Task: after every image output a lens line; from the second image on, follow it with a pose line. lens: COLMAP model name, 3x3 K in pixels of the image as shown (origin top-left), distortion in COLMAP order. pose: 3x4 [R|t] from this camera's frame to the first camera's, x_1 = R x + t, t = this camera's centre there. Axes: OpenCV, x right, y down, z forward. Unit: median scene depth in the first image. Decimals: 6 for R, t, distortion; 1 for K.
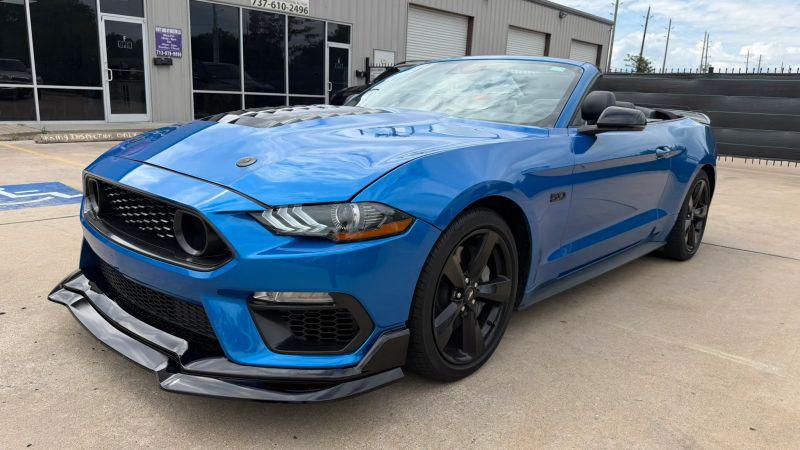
lens RADIAL K [[561.2, 0, 399.4], [0, 561.2, 224.4], [0, 0, 1]] dist [0.020451, -0.021664]
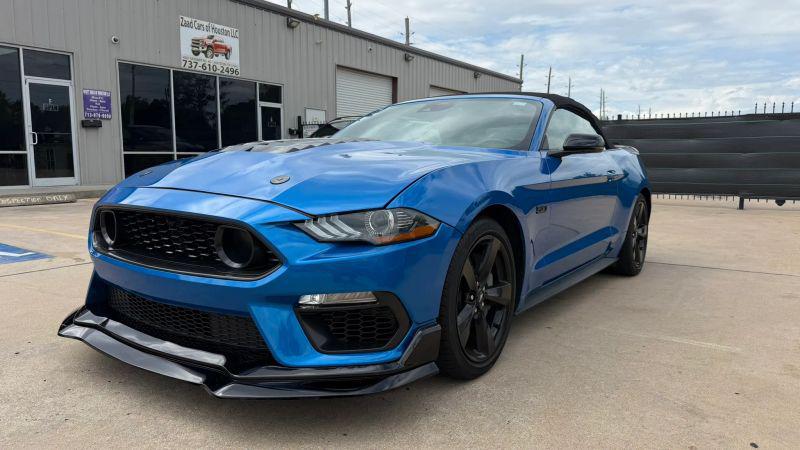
lens RADIAL K [[561.2, 0, 399.0], [0, 561.2, 225.7], [0, 0, 1]] dist [0.020451, -0.021664]
pose [[0.989669, -0.051090, 0.133960, -0.149845], [0.064410, 0.993192, -0.097064, 0.073256], [-0.128089, 0.104689, 0.986222, -0.060519]]
